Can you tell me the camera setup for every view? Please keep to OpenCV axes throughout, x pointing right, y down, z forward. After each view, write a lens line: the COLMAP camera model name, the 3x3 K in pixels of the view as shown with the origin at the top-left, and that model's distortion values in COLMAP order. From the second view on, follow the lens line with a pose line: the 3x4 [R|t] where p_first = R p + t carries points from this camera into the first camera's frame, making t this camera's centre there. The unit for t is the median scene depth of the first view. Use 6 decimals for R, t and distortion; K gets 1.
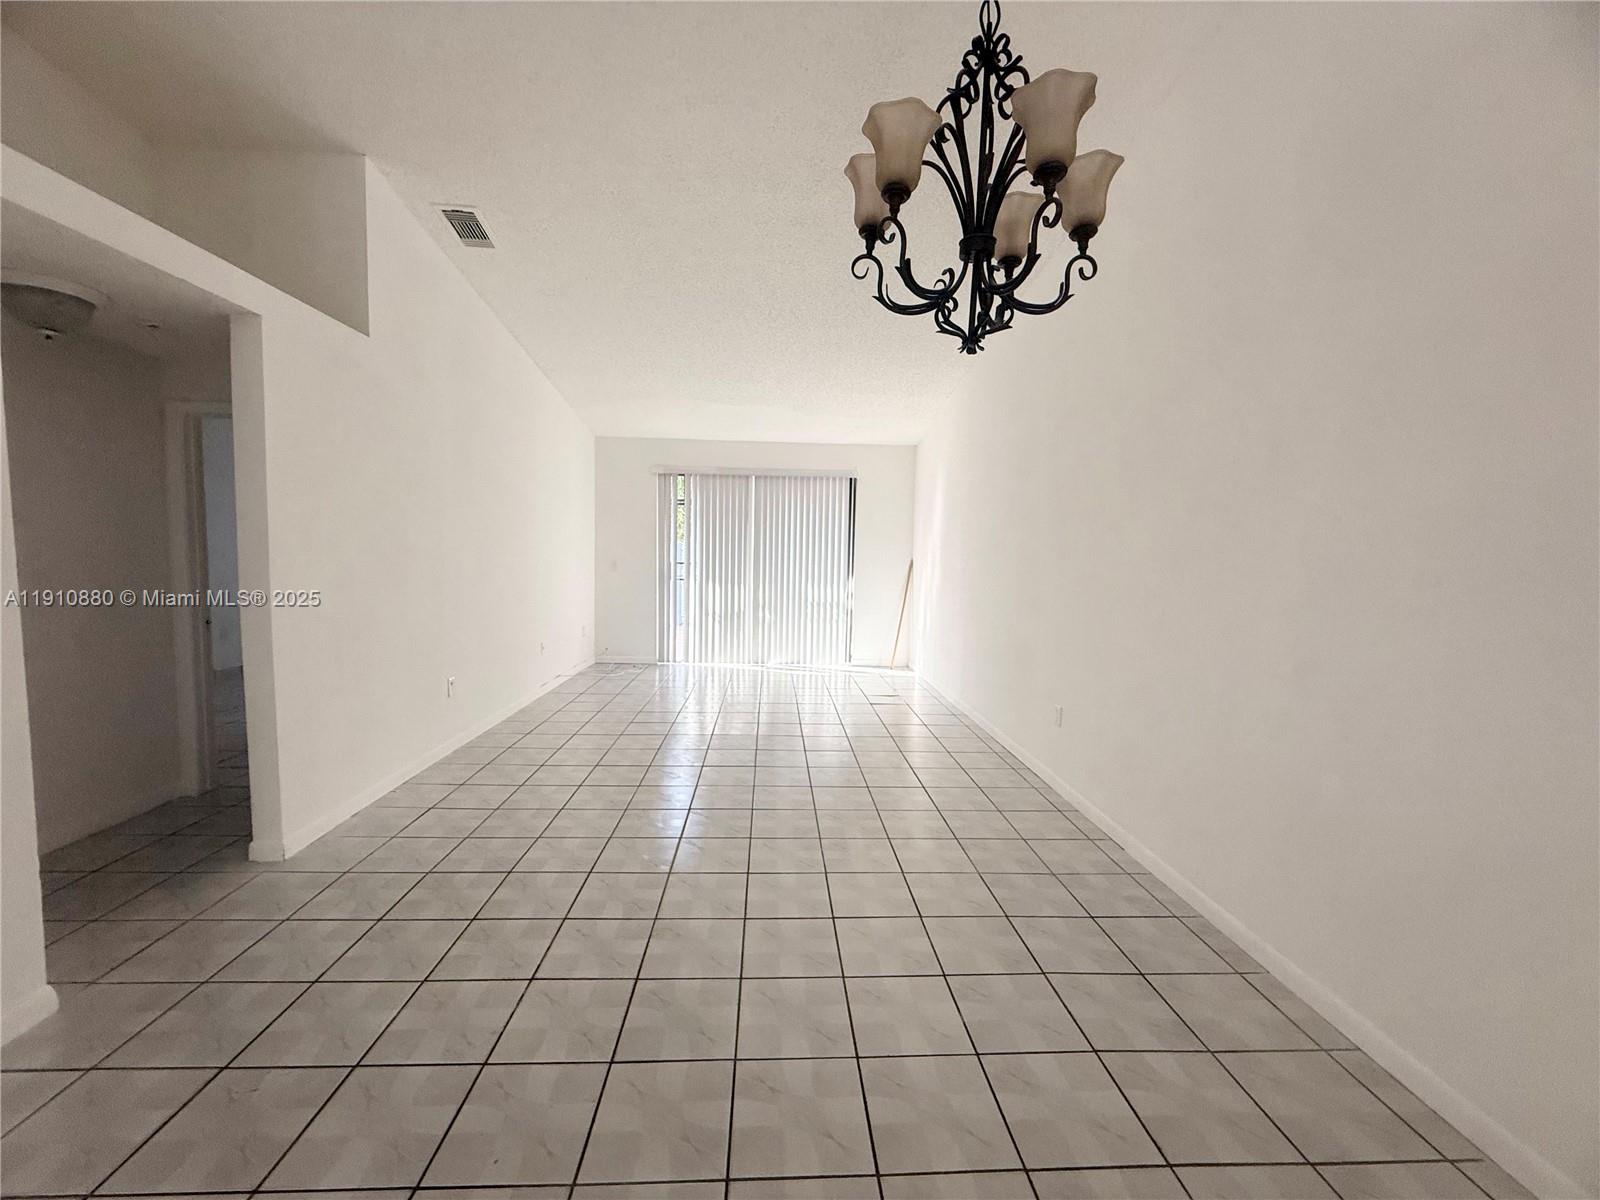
lens RADIAL K [[638.2, 0, 800.4], [0, 638.2, 598.2], [0, 0, 1]] dist [0.002887, 0.000584]
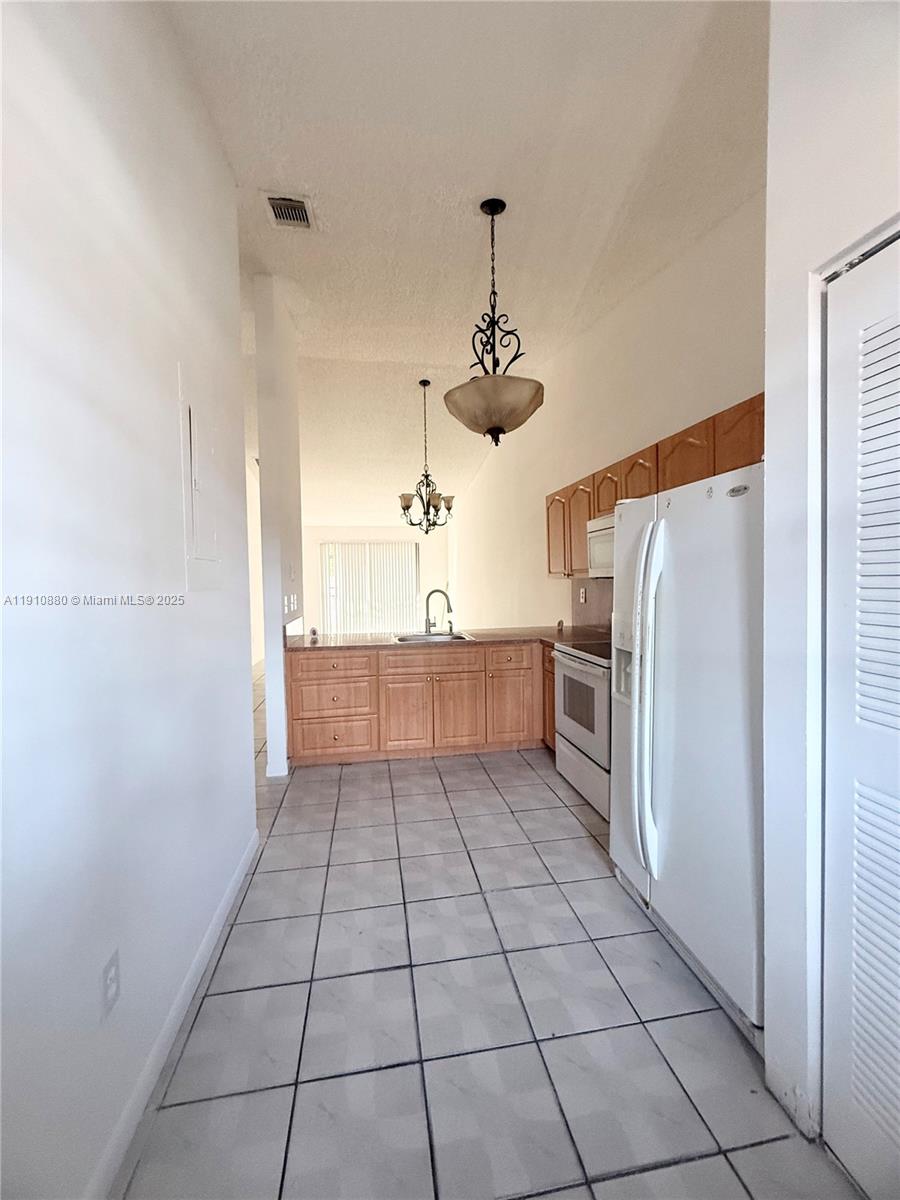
lens RADIAL K [[478.7, 0, 449.2], [0, 478.7, 597.2], [0, 0, 1]] dist [0.002887, 0.000584]
pose [[0.992137, -0.048868, 0.115219, -0.002256], [0.052959, 0.998061, -0.032716, 0.205090], [-0.113397, 0.038561, 0.992801, -2.493248]]
